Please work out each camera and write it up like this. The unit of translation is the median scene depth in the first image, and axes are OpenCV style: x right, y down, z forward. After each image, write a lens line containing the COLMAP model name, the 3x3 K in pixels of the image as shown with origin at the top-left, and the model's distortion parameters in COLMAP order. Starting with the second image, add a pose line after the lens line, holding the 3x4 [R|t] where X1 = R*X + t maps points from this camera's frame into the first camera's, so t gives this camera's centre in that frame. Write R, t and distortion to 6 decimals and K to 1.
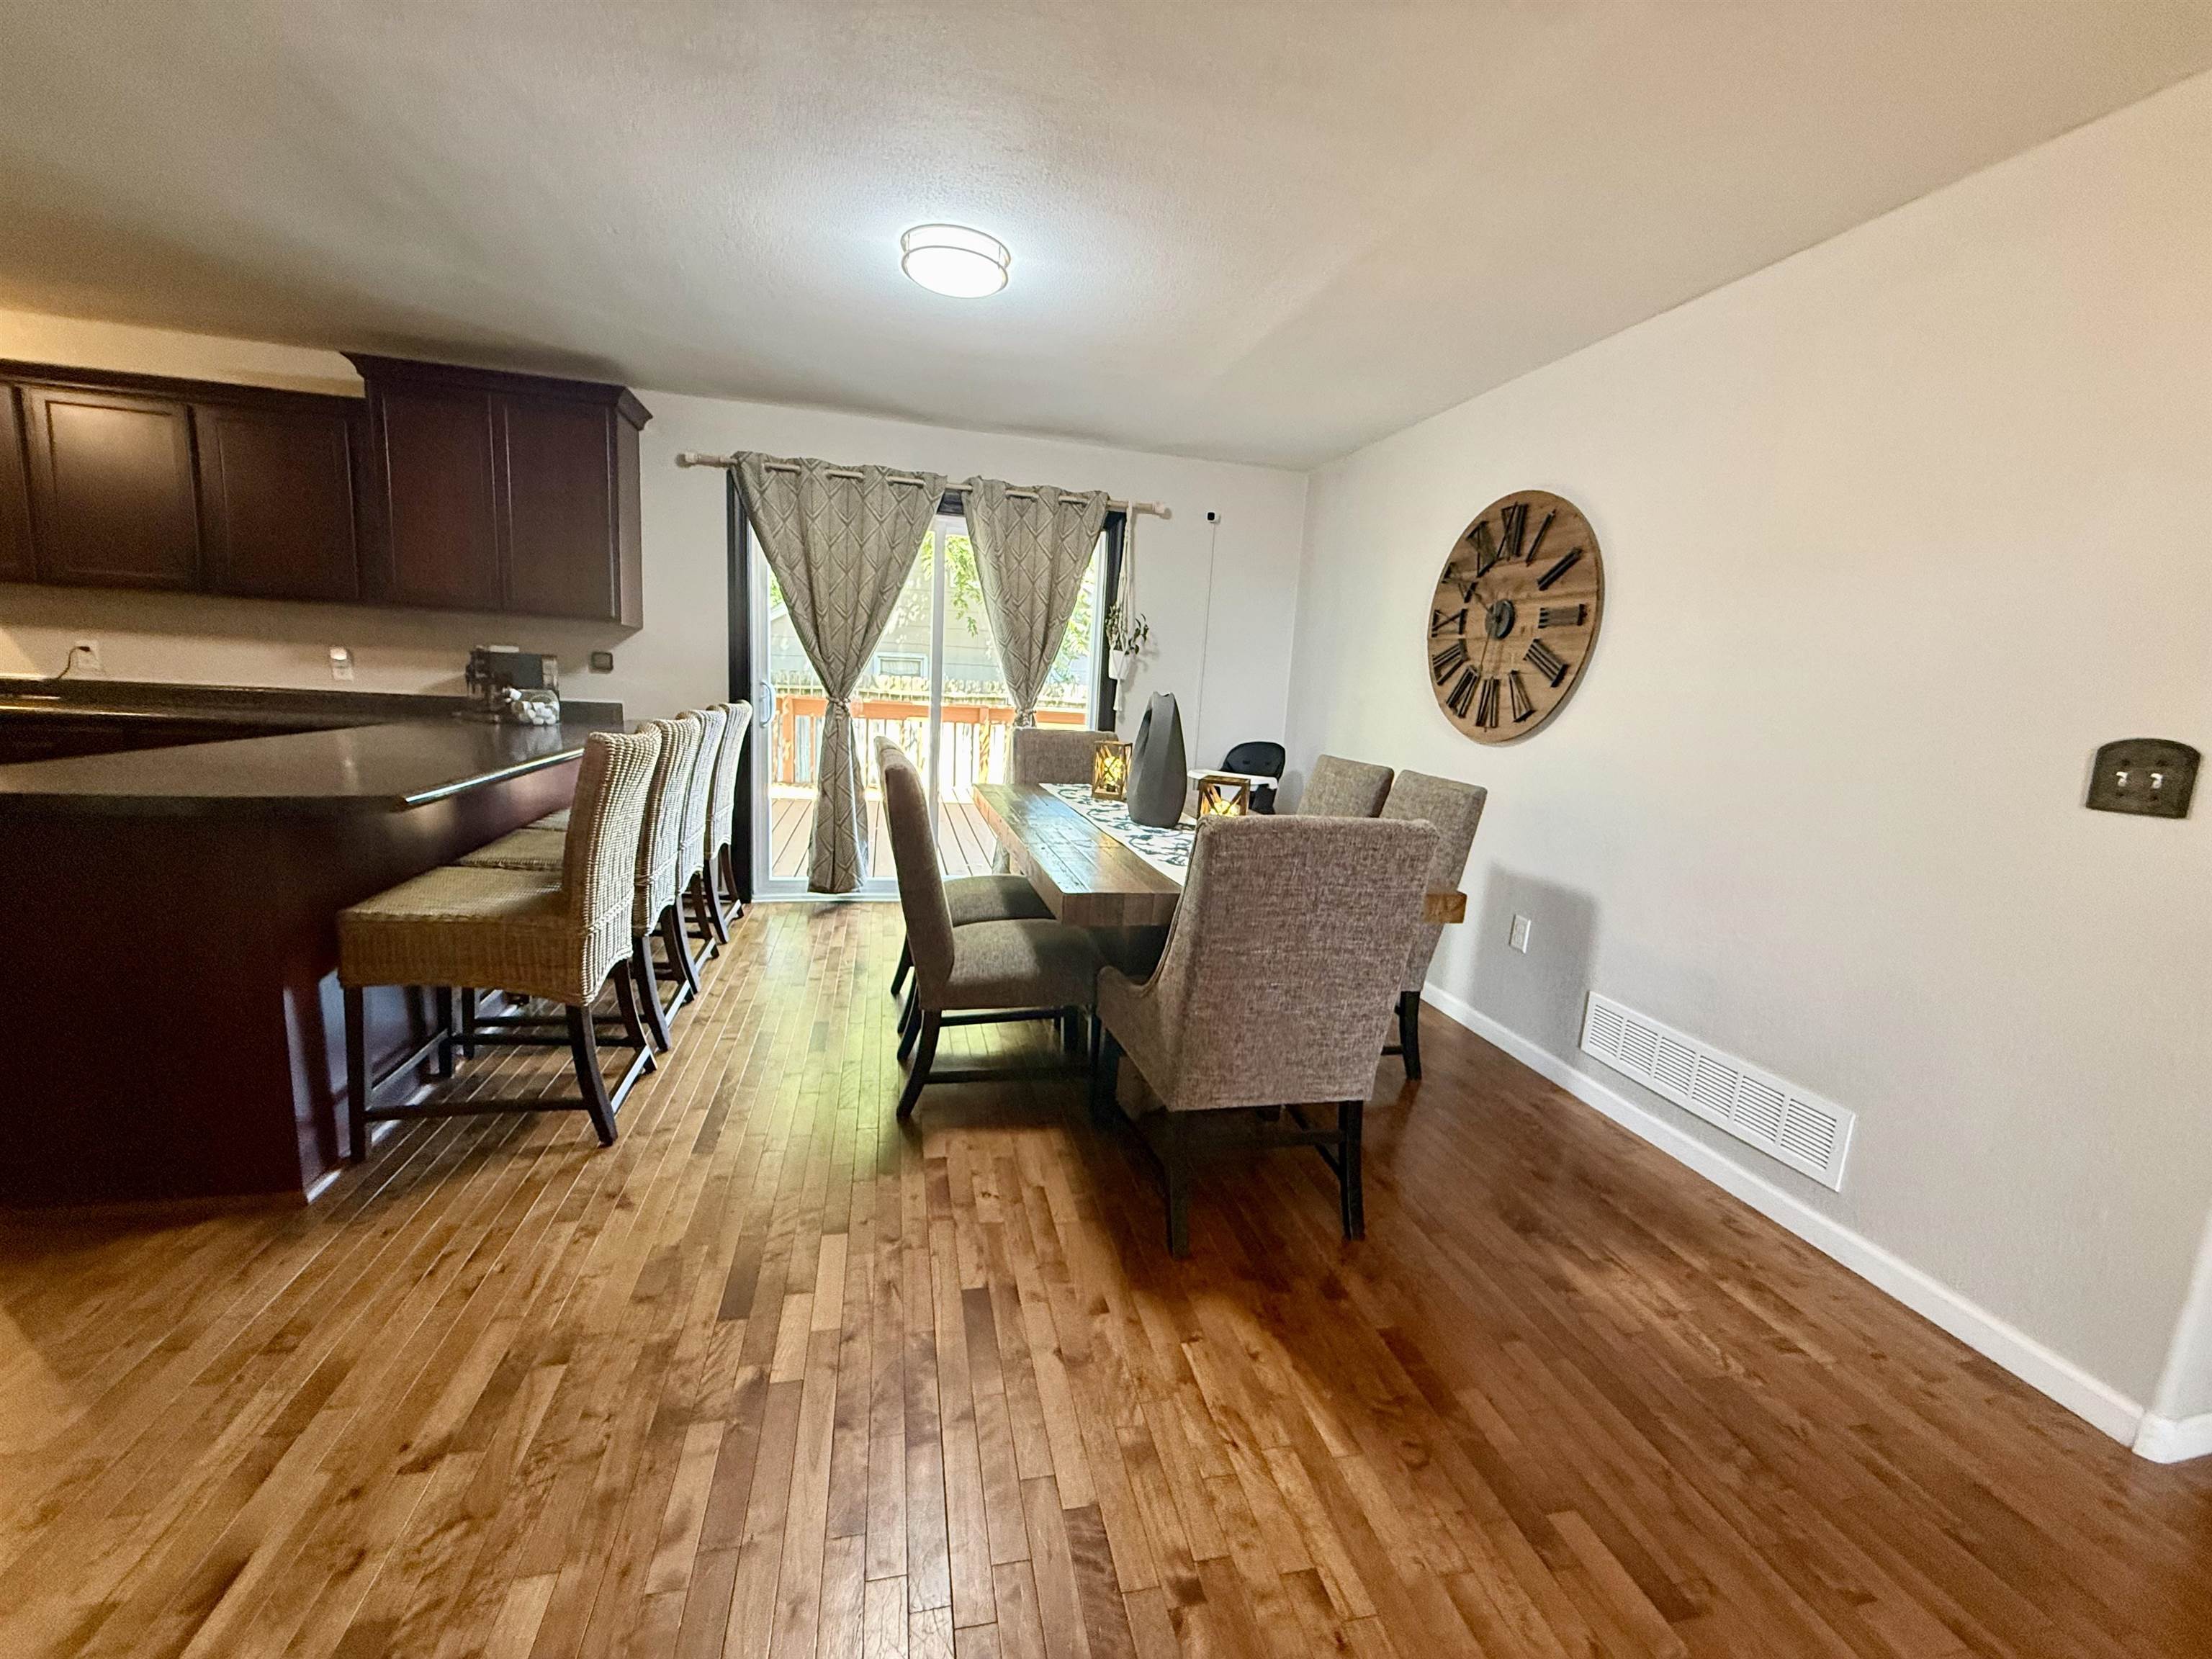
lens RADIAL K [[882.2, 0, 1099.2], [0, 882.2, 828.7], [0, 0, 1]] dist [0.002052, -0.000158]
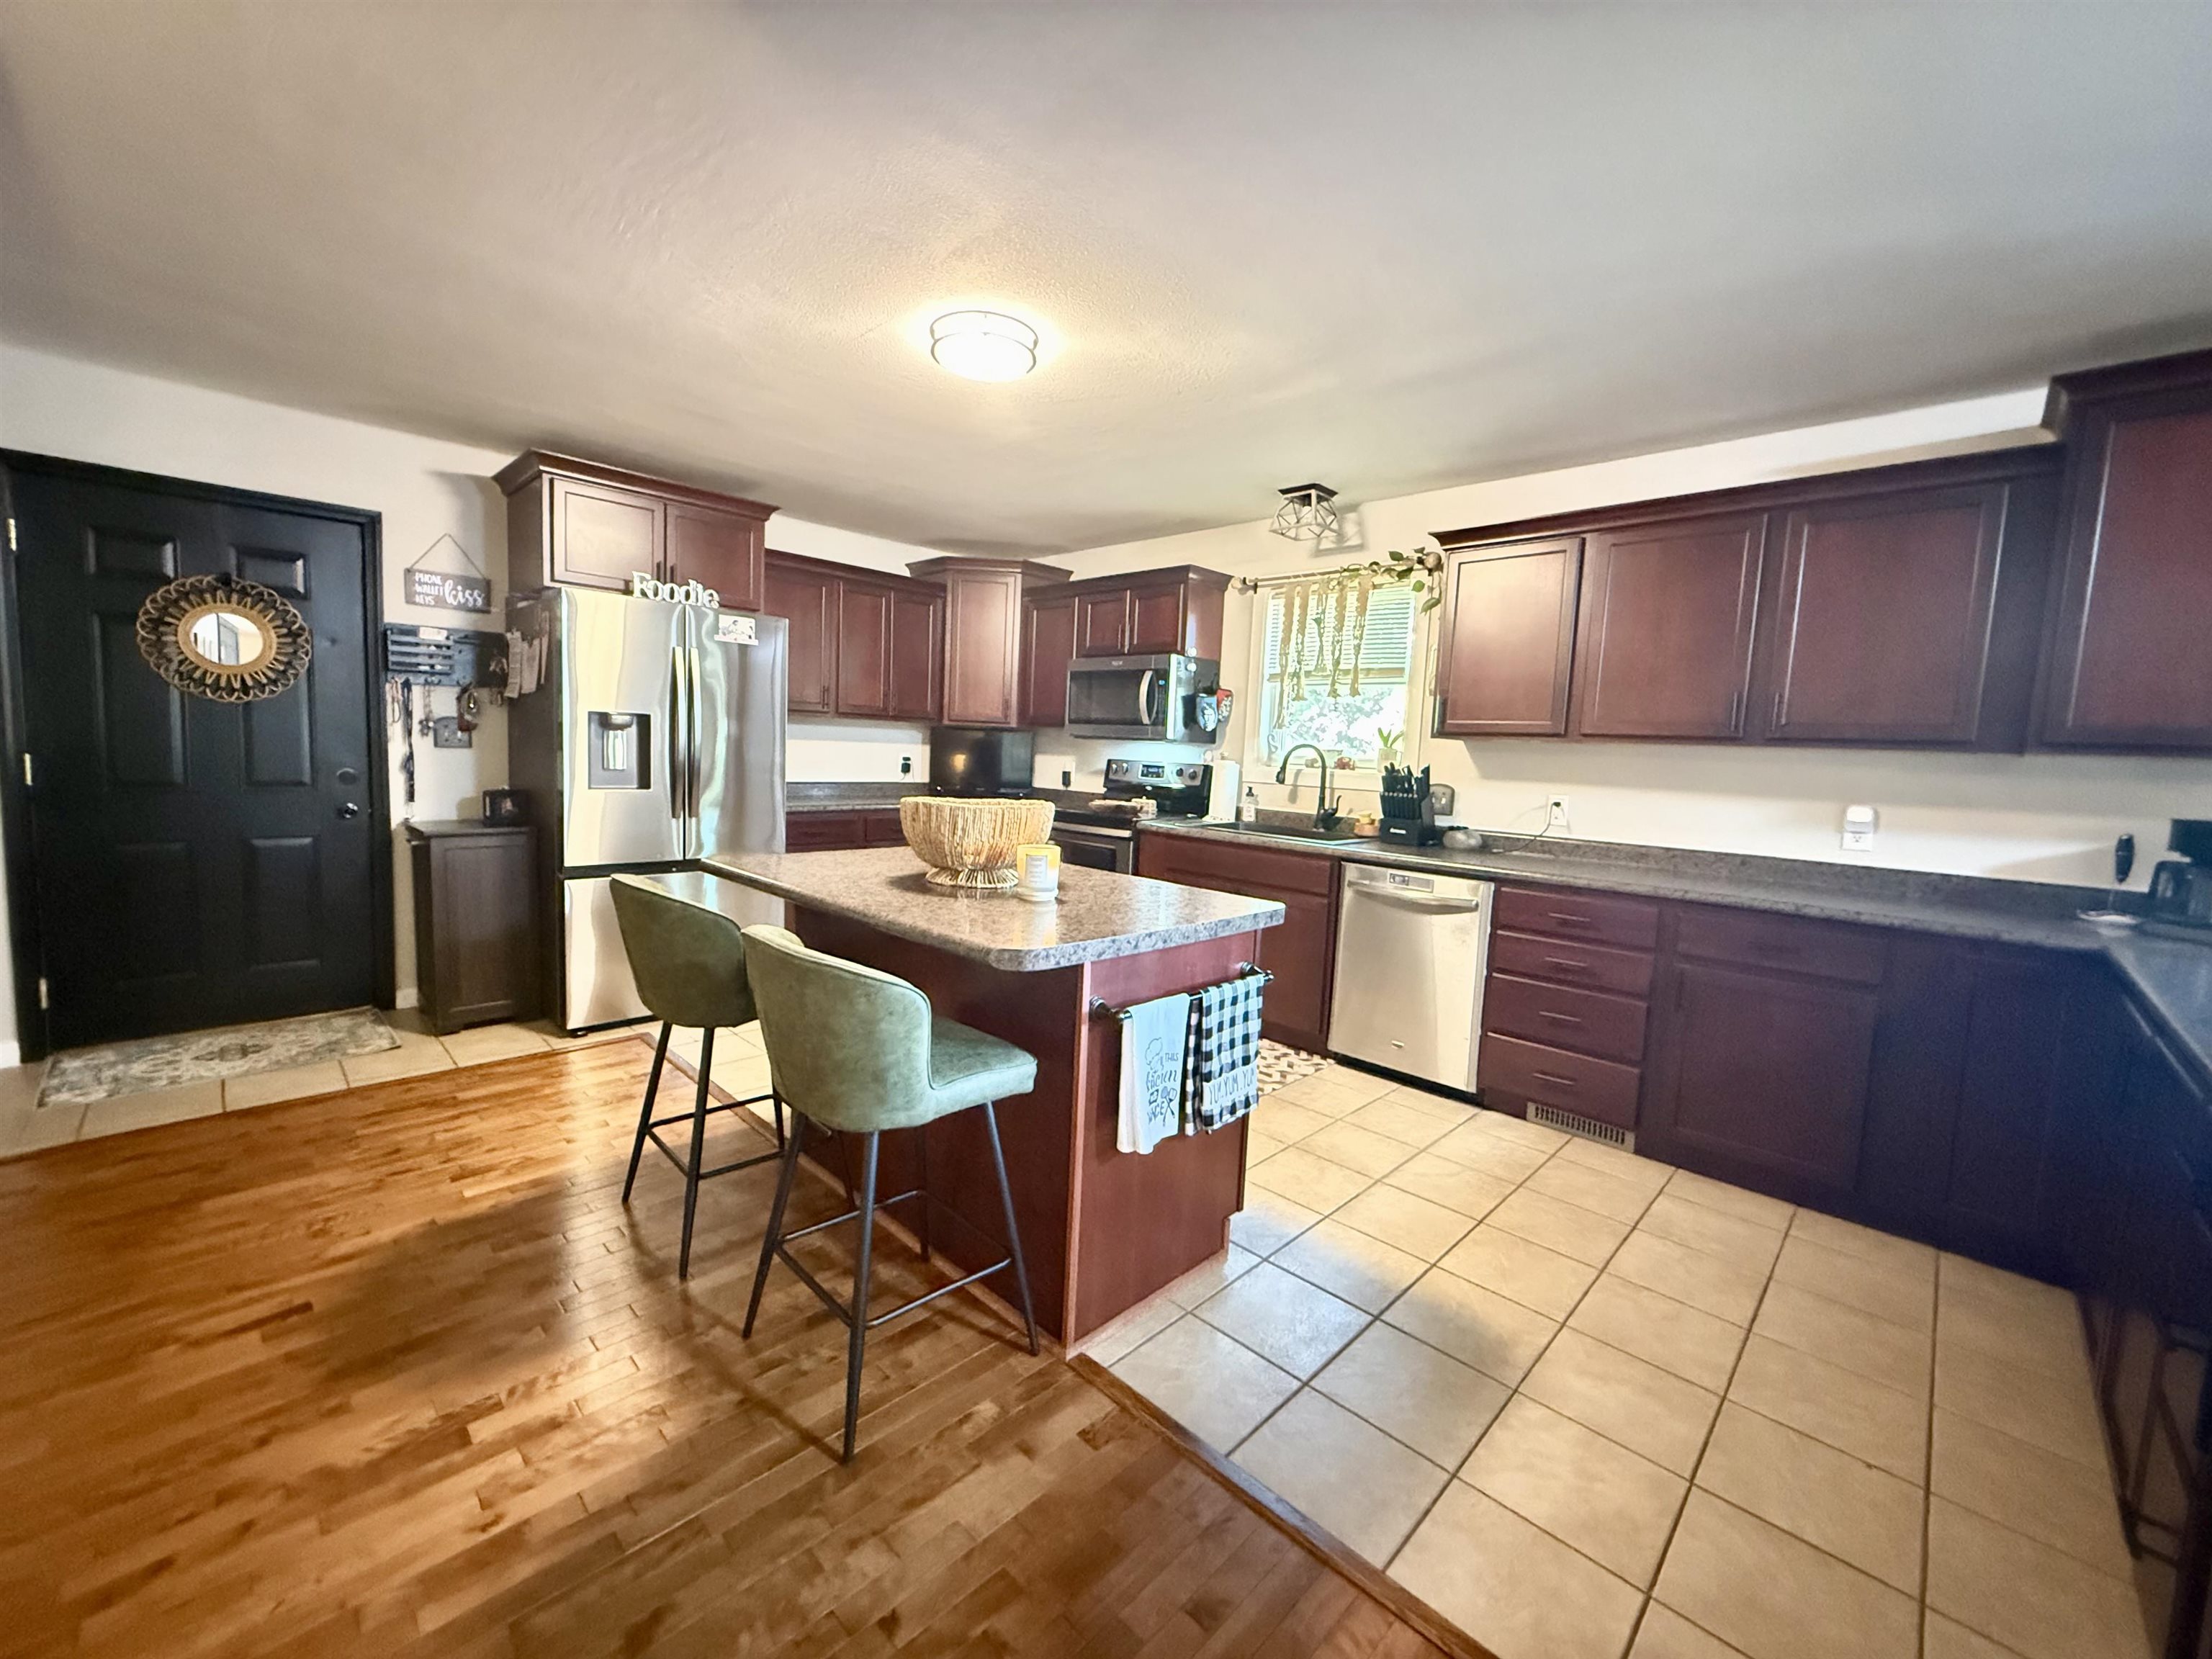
lens RADIAL K [[882.2, 0, 1093.8], [0, 882.2, 827.8], [0, 0, 1]] dist [0.002052, -0.000158]
pose [[0.533729, 0.045661, -0.844422, -0.628152], [-0.152686, 0.987334, -0.043119, -0.063812], [0.831757, 0.151945, 0.533941, 0.096766]]
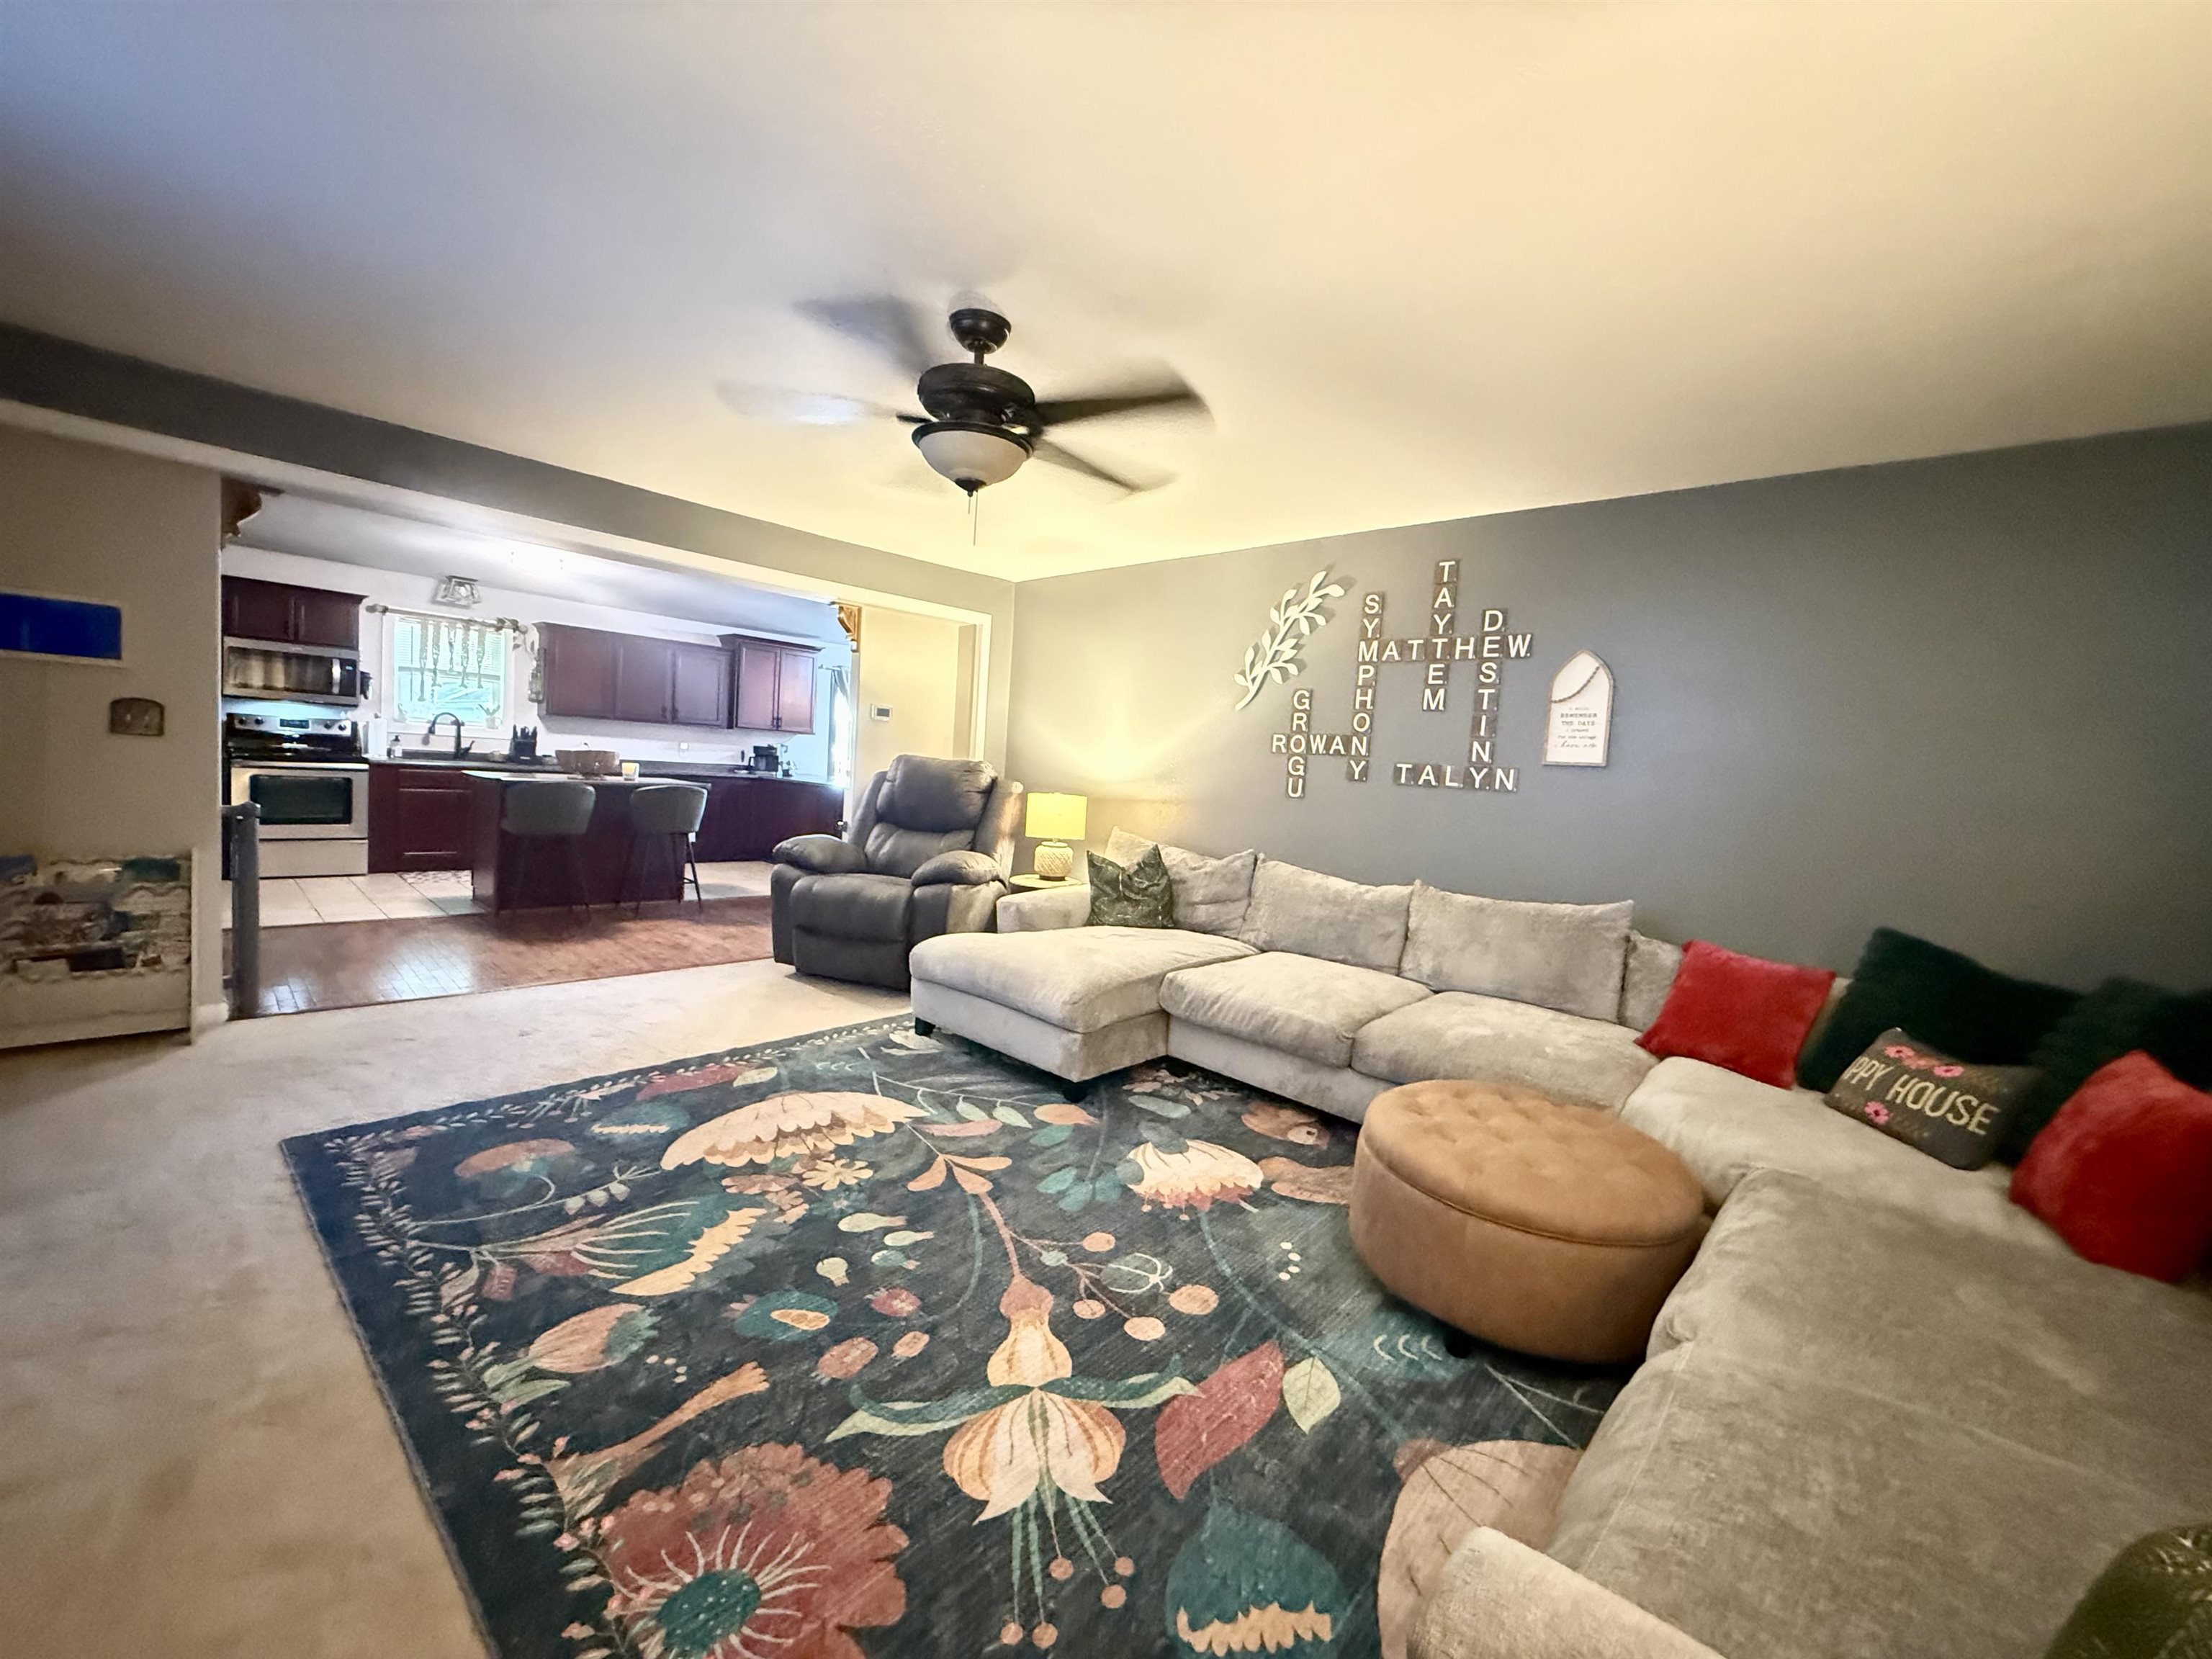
lens RADIAL K [[882.2, 0, 1101.1], [0, 882.2, 831.8], [0, 0, 1]] dist [0.002052, -0.000158]
pose [[0.835922, -0.040837, 0.547326, -1.311507], [0.069488, 0.997078, -0.031735, 0.183421], [-0.544431, 0.064561, 0.836317, -1.587536]]
